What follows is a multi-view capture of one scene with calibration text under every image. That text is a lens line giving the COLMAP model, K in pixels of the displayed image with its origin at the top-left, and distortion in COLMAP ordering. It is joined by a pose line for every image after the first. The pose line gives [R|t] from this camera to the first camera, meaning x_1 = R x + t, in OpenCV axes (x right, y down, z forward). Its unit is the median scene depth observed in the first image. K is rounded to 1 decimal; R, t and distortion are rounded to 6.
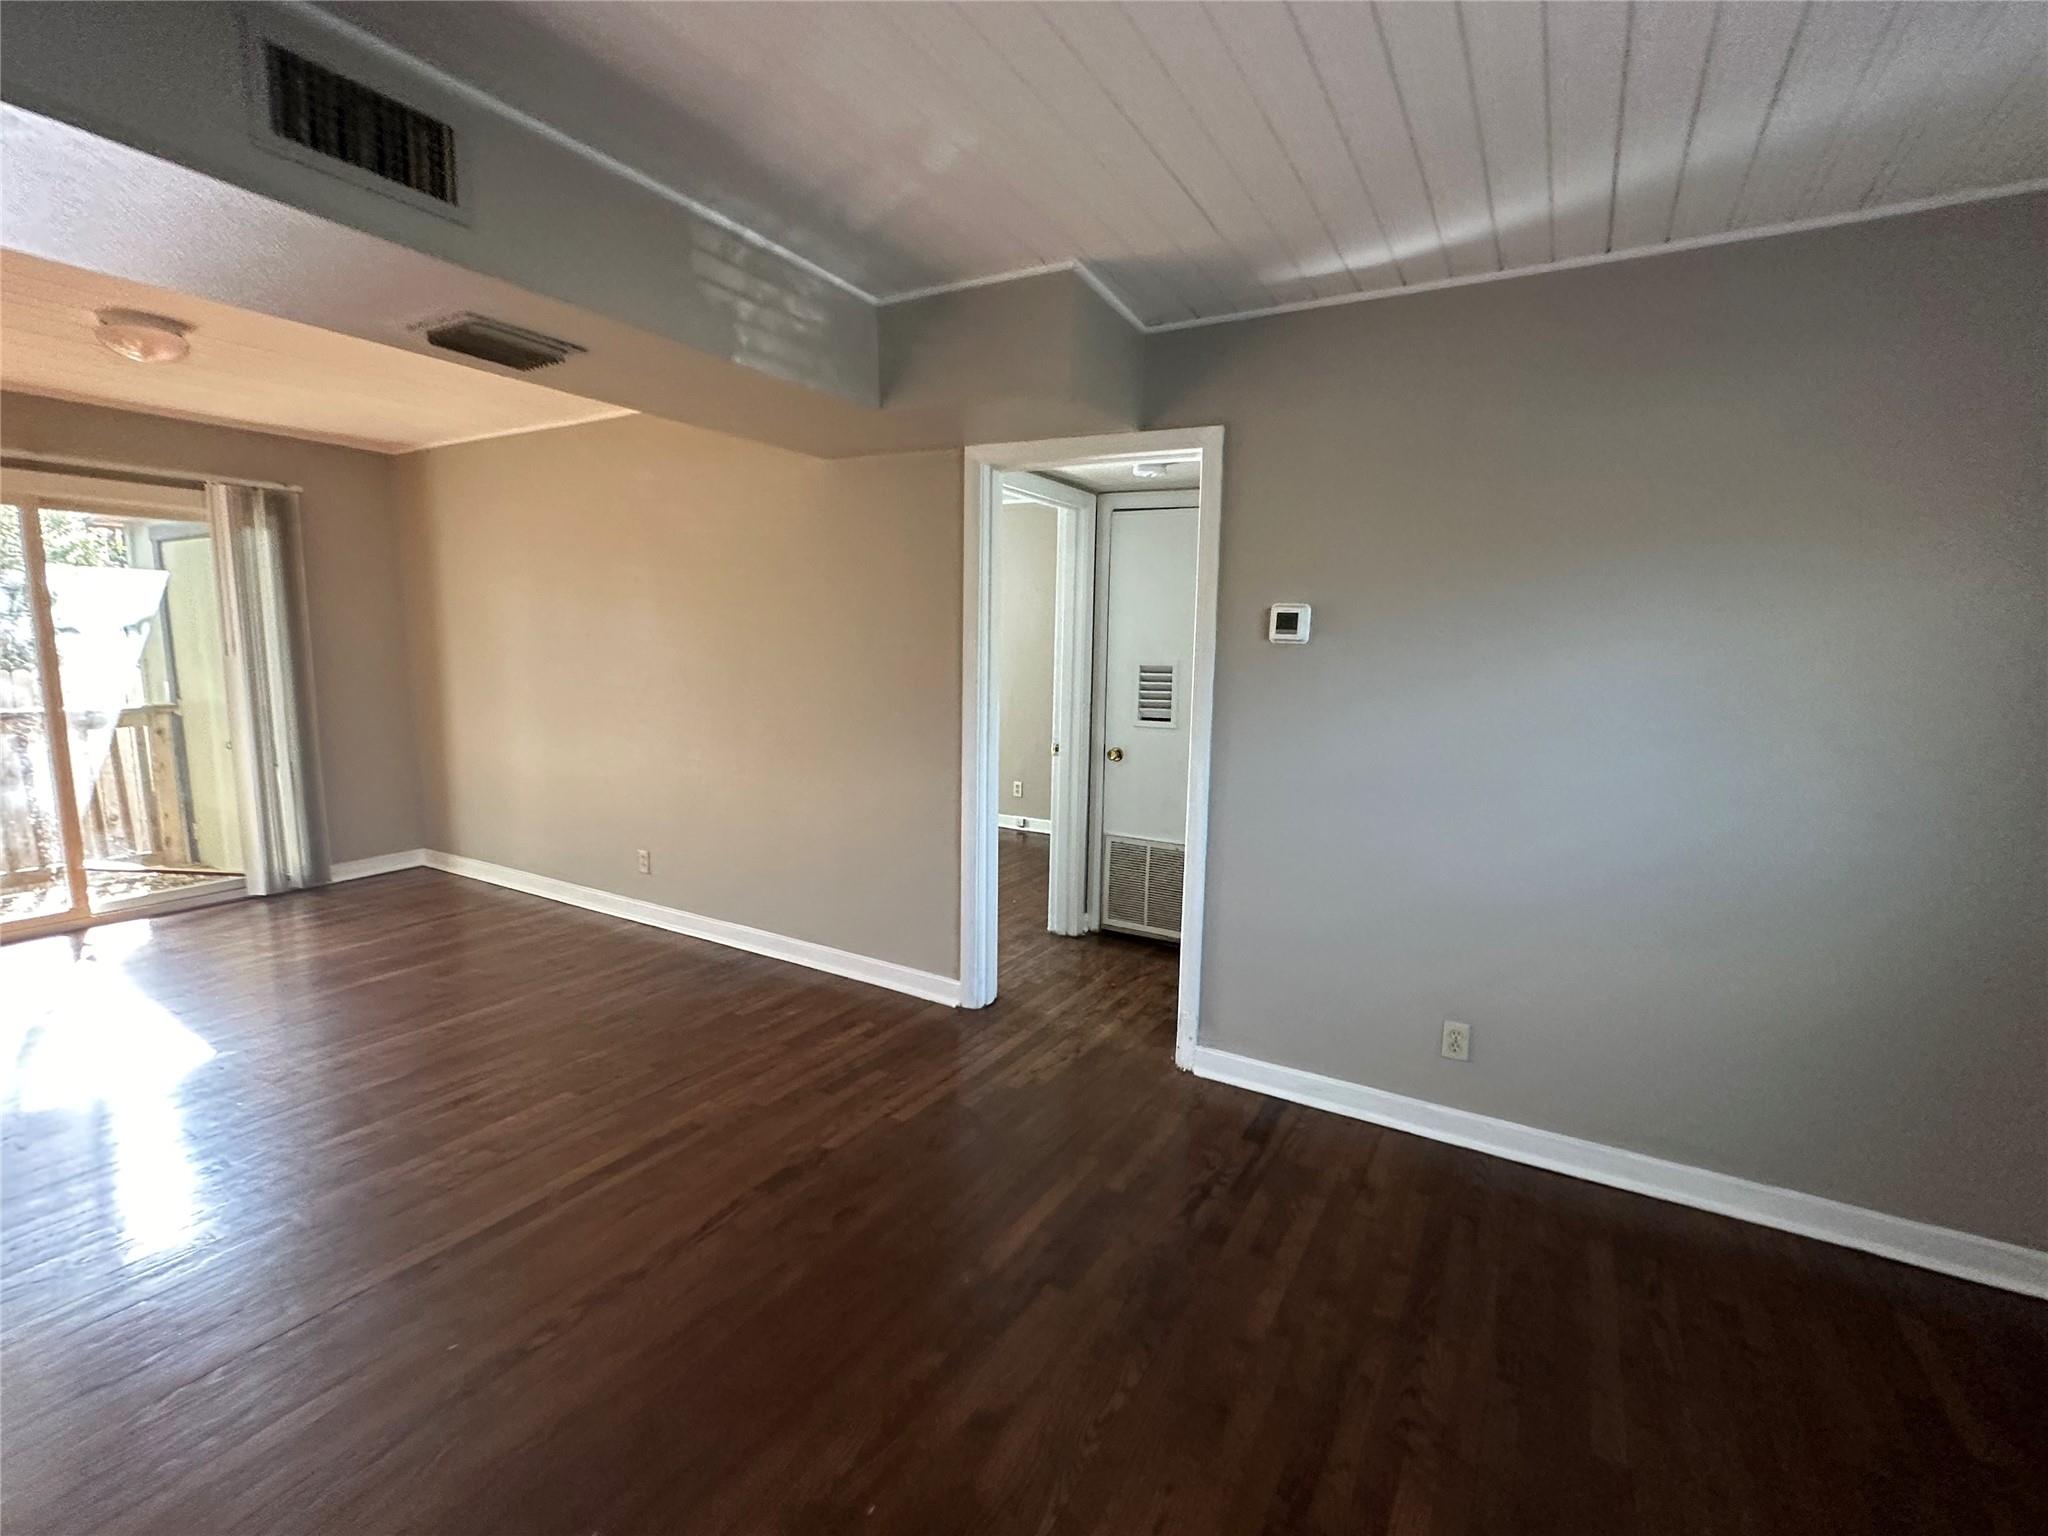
lens RADIAL K [[917.8, 0, 1030.6], [0, 917.8, 768.8], [0, 0, 1]] dist [-0.002340, 0.000693]
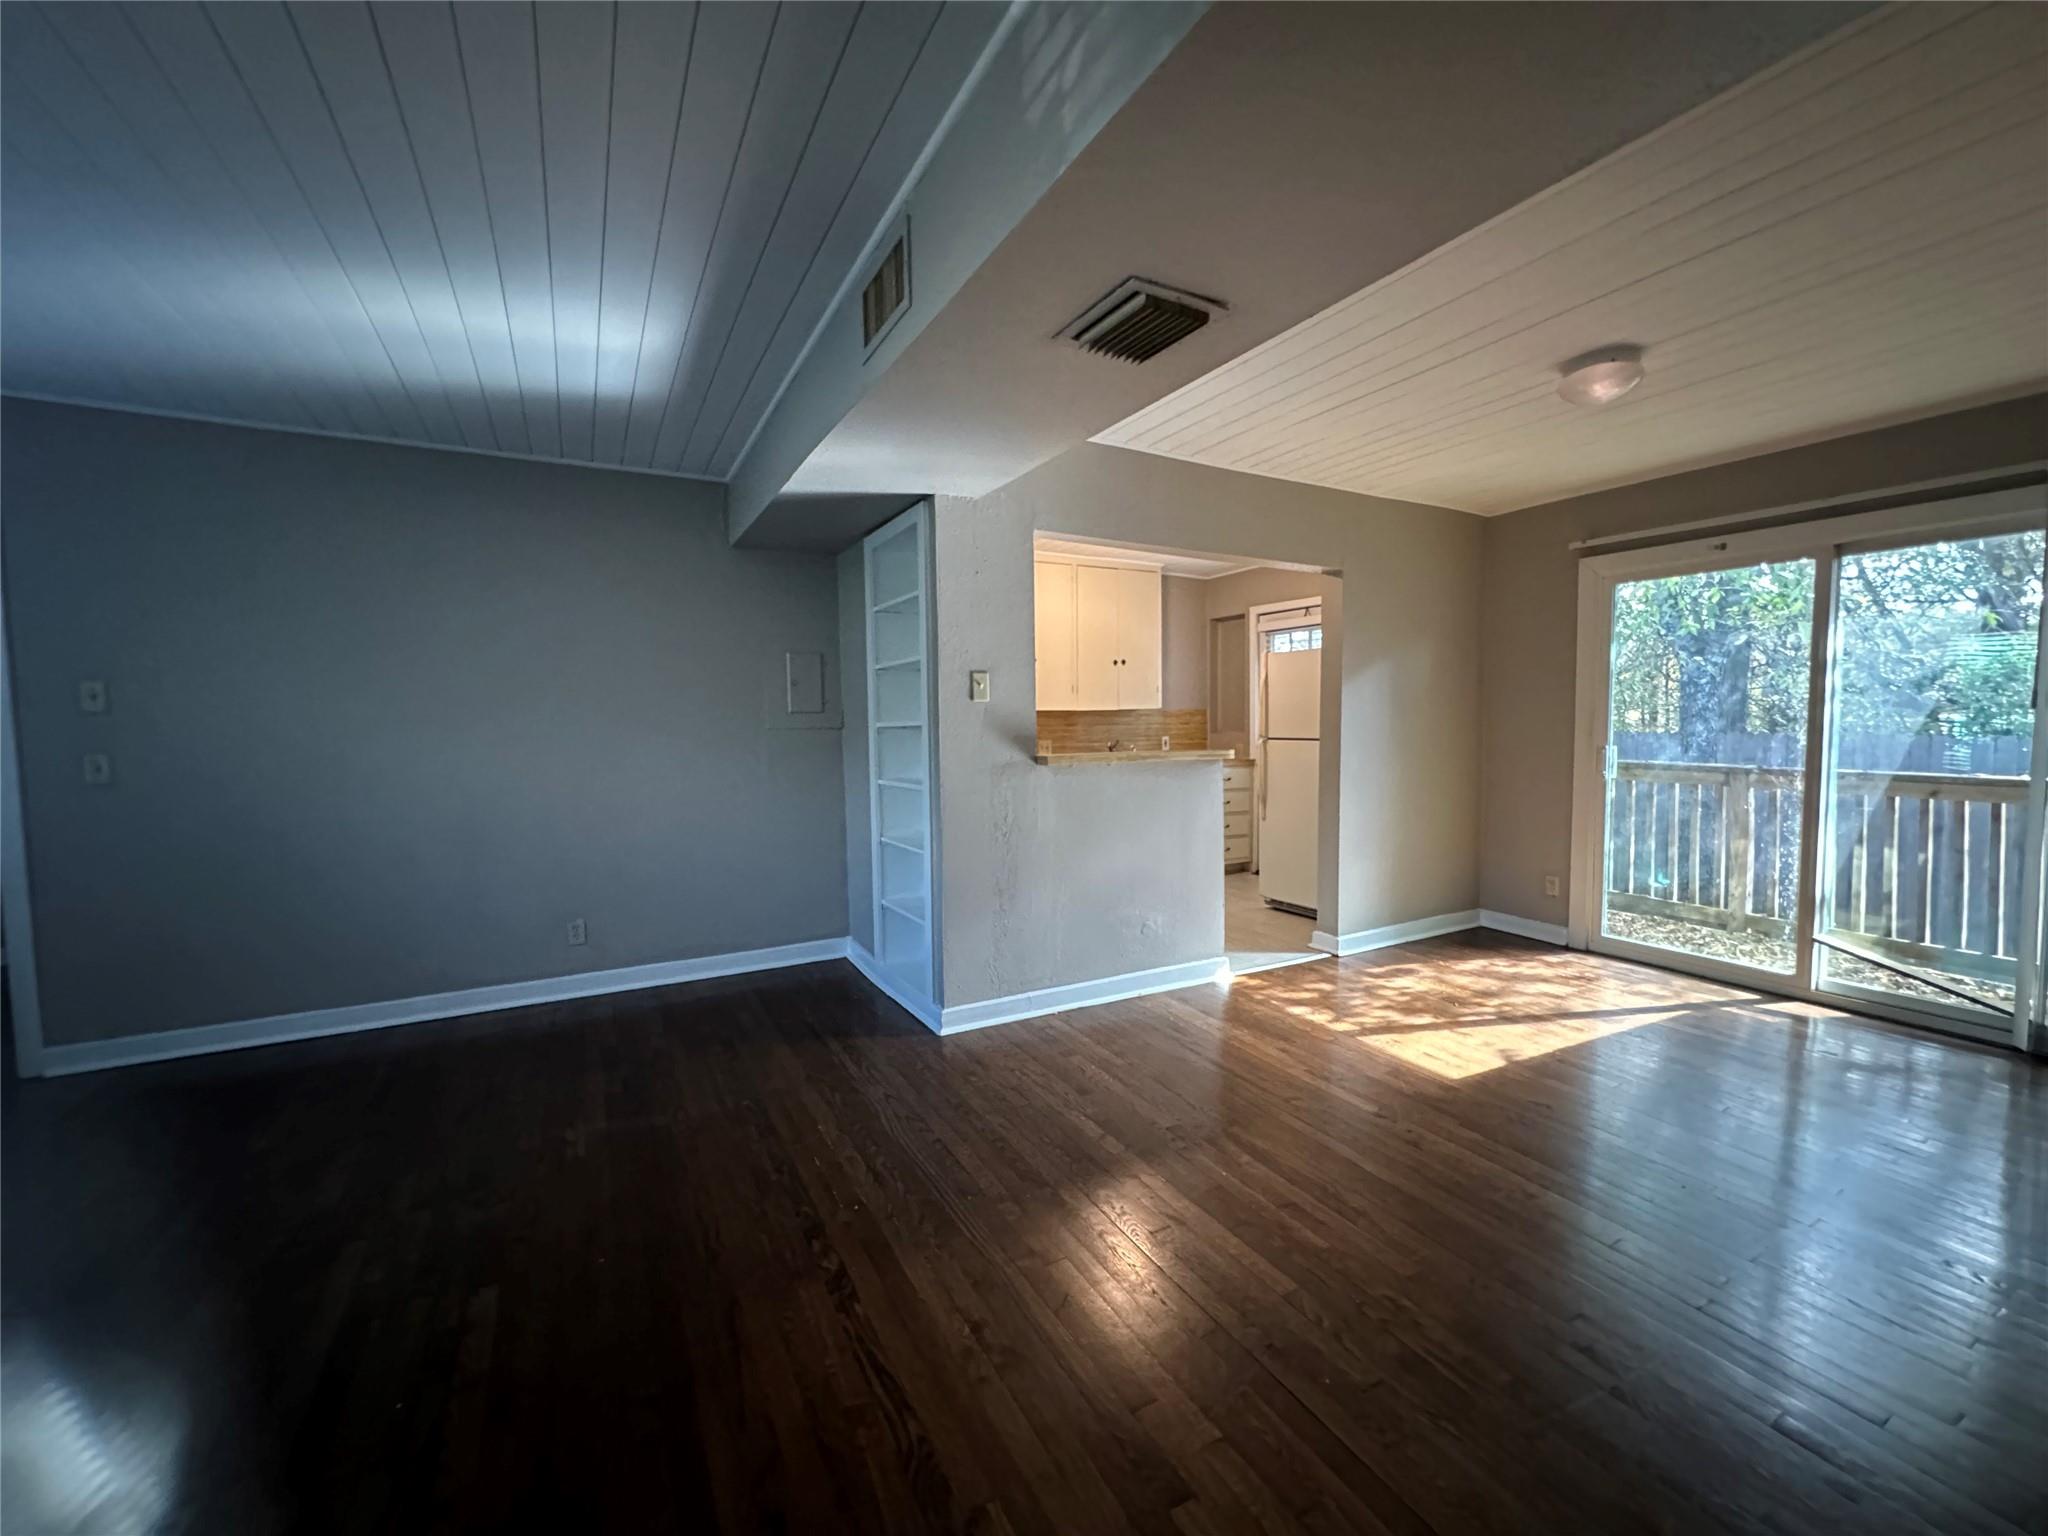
lens RADIAL K [[819.7, 0, 1019.7], [0, 819.7, 769.9], [0, 0, 1]] dist [-0.002187, 0.000608]
pose [[-0.519412, 0.041861, -0.853498, 0.095572], [-0.118942, 0.985535, 0.120721, -0.066597], [0.846206, 0.164221, -0.506920, 0.746975]]
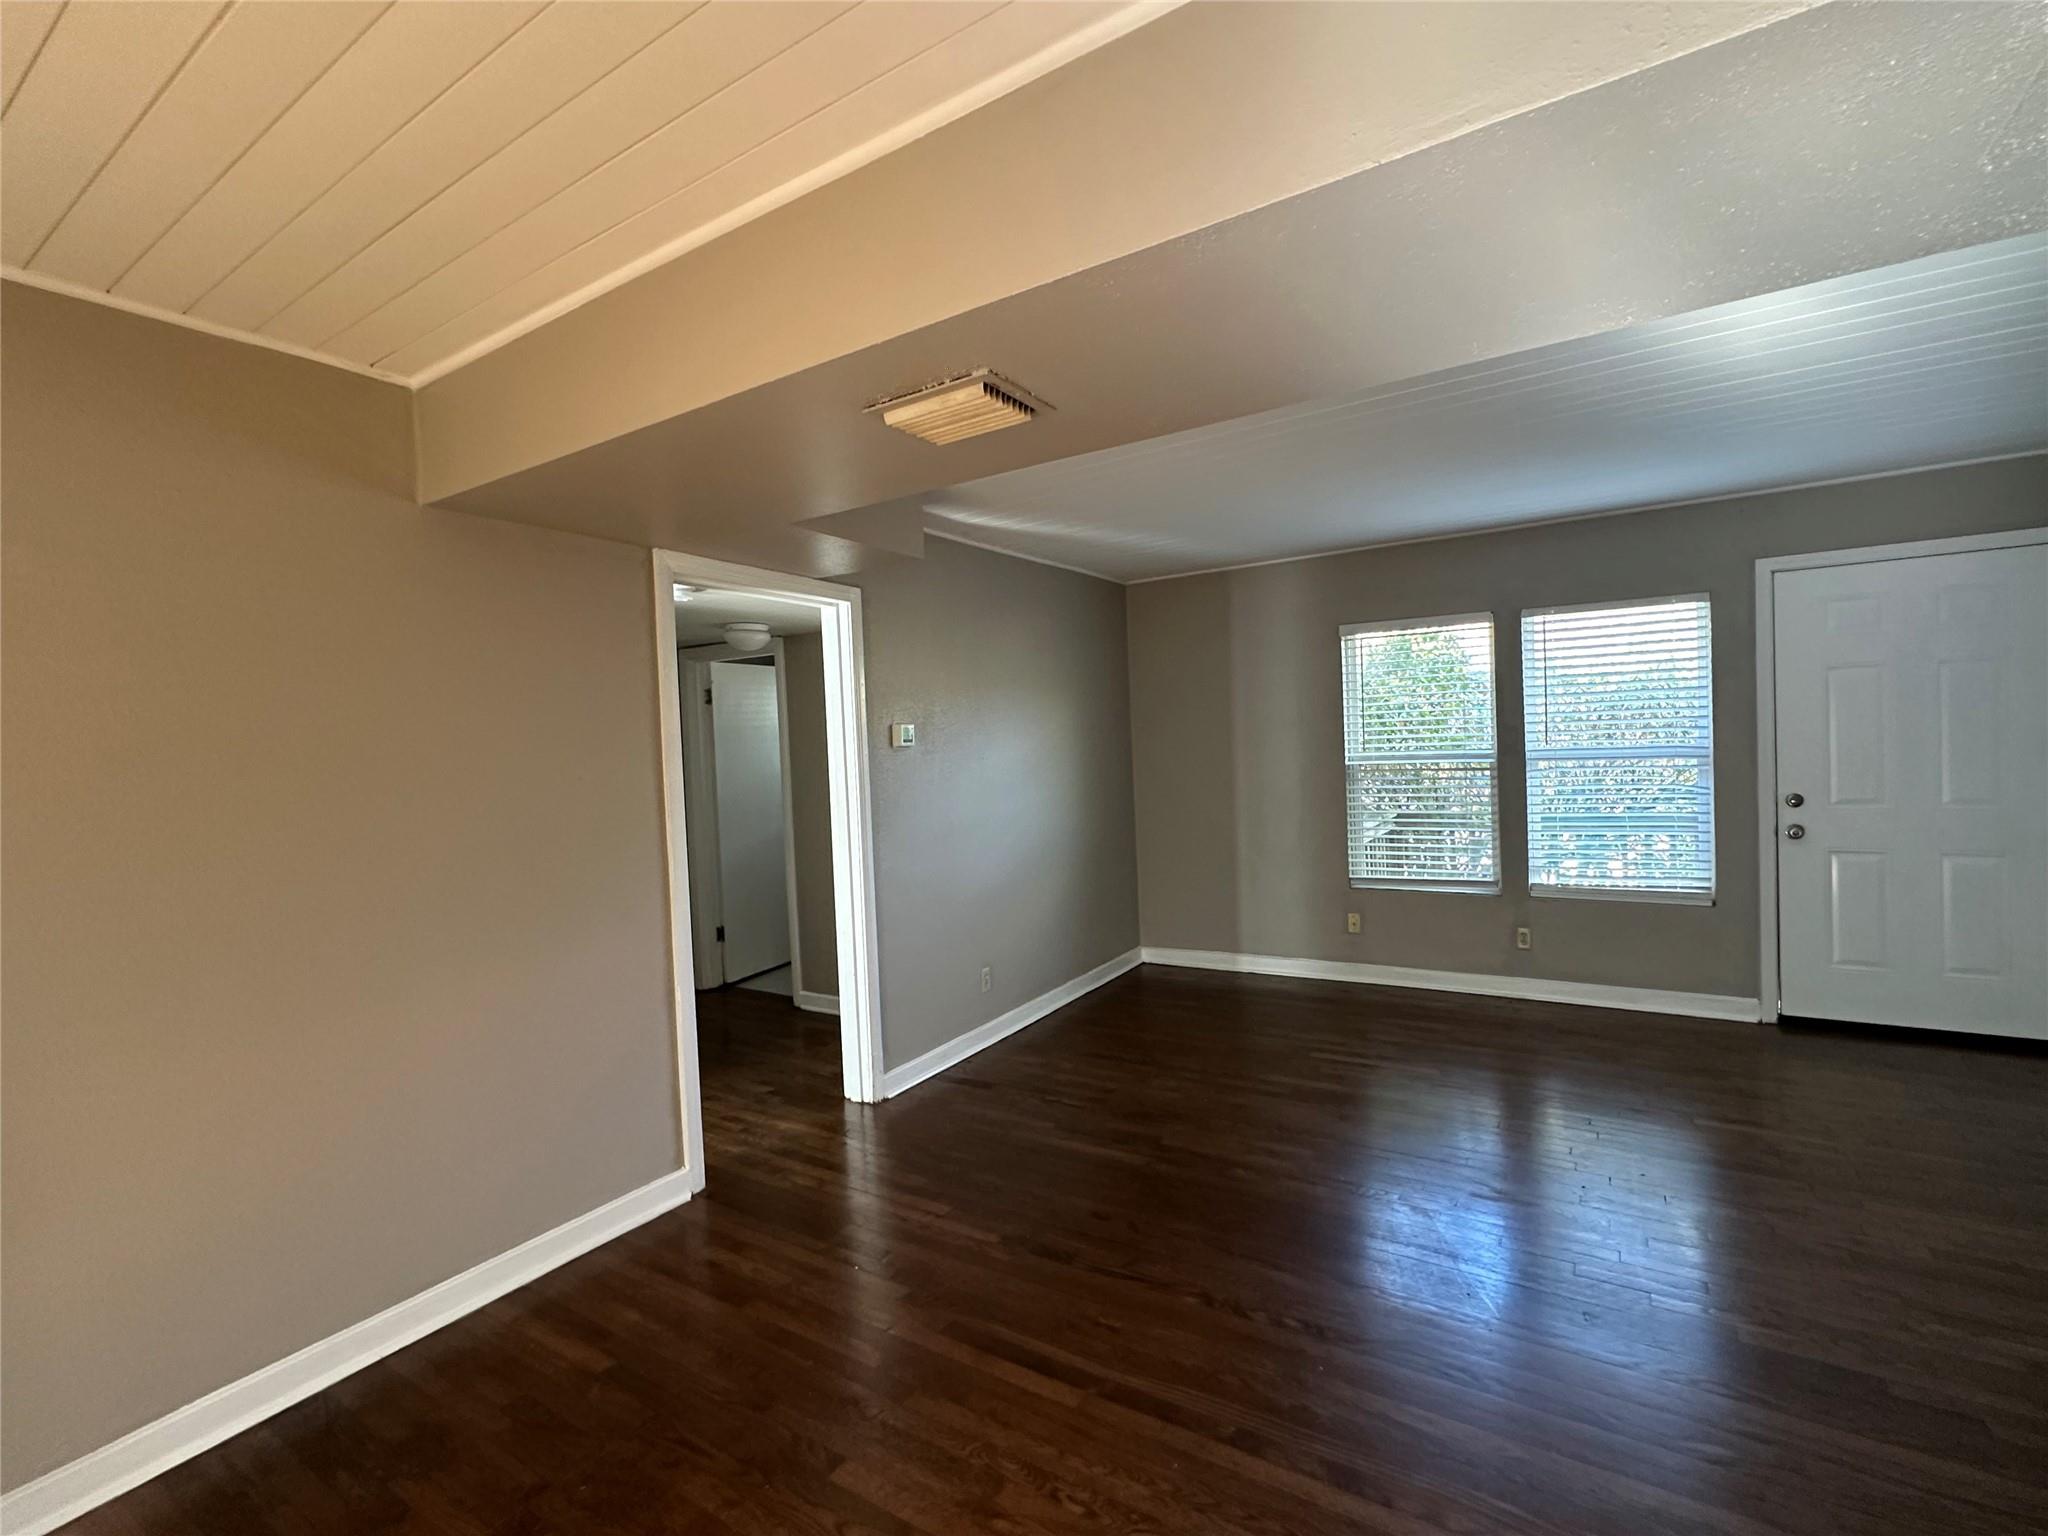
lens RADIAL K [[917.8, 0, 1015.8], [0, 917.8, 755.8], [0, 0, 1]] dist [-0.002340, 0.000693]
pose [[0.046551, -0.044200, 0.997938, -0.779513], [0.178278, 0.983349, 0.035238, -0.100322], [-0.982878, 0.176270, 0.053656, 0.522895]]
